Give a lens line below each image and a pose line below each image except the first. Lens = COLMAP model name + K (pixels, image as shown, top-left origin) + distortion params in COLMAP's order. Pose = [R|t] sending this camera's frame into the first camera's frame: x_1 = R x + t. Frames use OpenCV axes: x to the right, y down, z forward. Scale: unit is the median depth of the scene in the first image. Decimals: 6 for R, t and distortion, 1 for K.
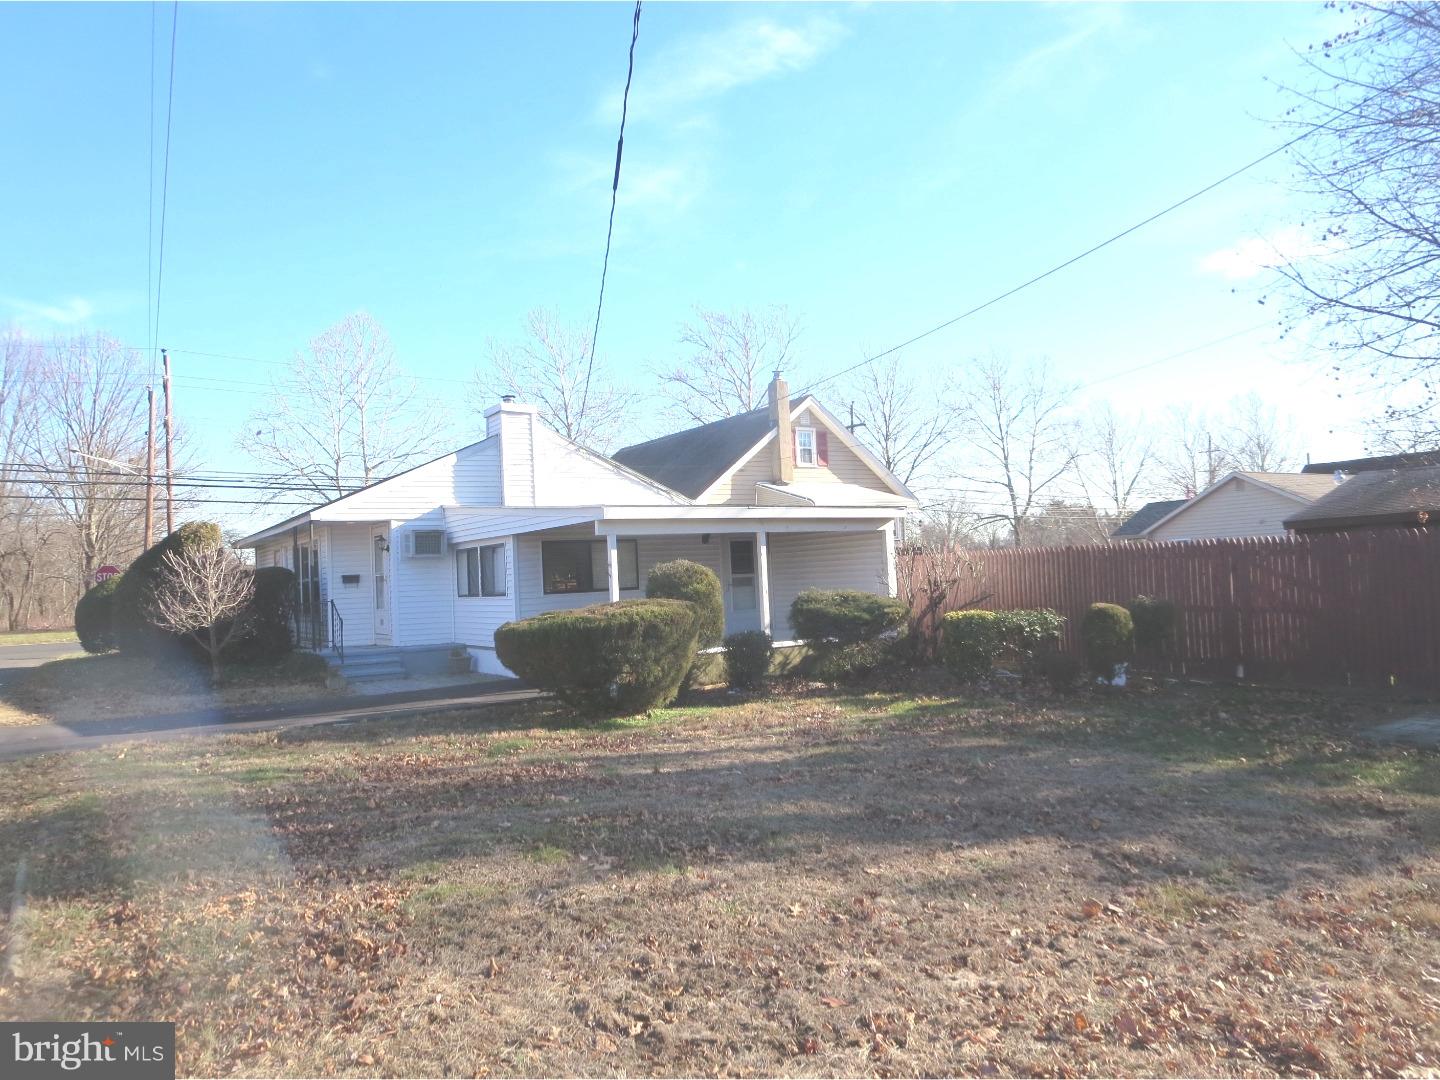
lens RADIAL K [[1045.4, 0, 711.8], [0, 1045.4, 540.4], [0, 0, 1]] dist [-0.003822, -0.002081]
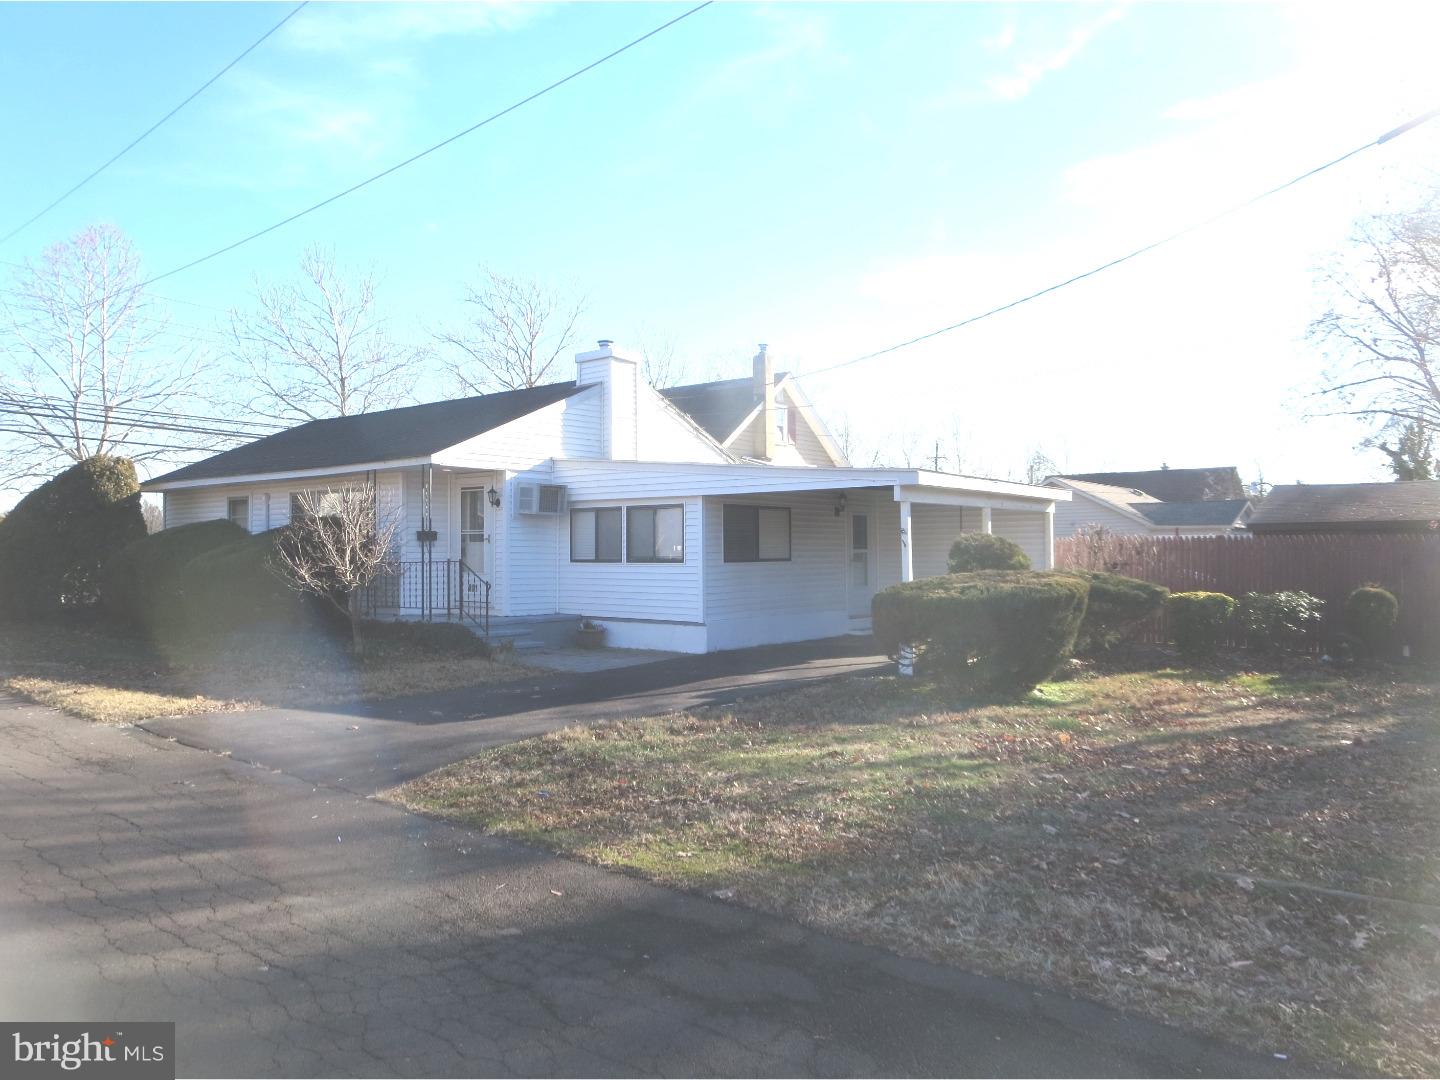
lens RADIAL K [[1049.6, 0, 720.0], [0, 1049.6, 540.0], [0, 0, 1]] dist [0.008969, 0.001732]
pose [[0.942592, 0.045278, 0.330864, -0.395523], [-0.050096, 0.998726, 0.006045, 0.022562], [-0.330168, -0.022273, 0.943659, 0.114546]]
